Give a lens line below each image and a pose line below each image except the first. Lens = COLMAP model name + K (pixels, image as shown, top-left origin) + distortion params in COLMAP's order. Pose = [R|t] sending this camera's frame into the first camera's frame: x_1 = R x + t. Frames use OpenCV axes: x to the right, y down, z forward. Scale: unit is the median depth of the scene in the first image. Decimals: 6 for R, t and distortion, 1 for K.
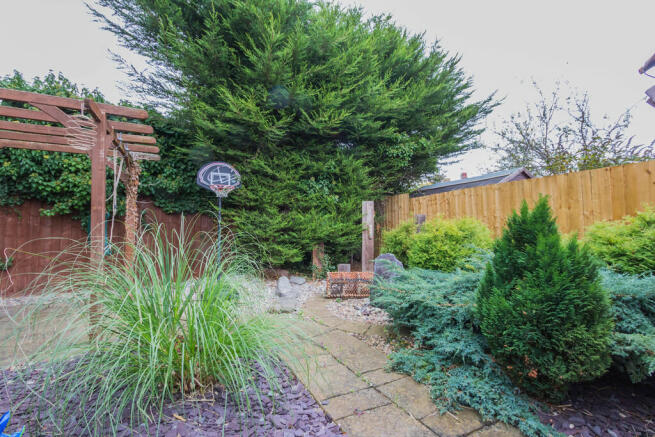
lens RADIAL K [[305.0, 0, 327.2], [0, 305.0, 218.9], [0, 0, 1]] dist [0.001063, 0.000195]
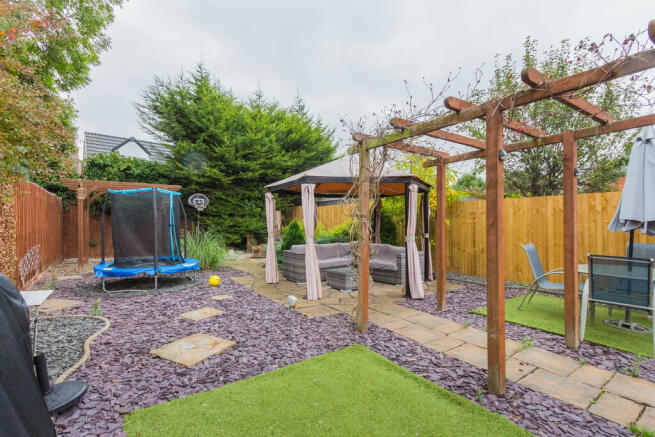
lens RADIAL K [[305.0, 0, 329.1], [0, 305.0, 218.8], [0, 0, 1]] dist [0.001063, 0.000195]
pose [[0.985435, -0.003829, 0.170007, 0.157696], [0.003566, 0.999992, 0.001851, -0.015944], [-0.170013, -0.001218, 0.985441, -1.138671]]
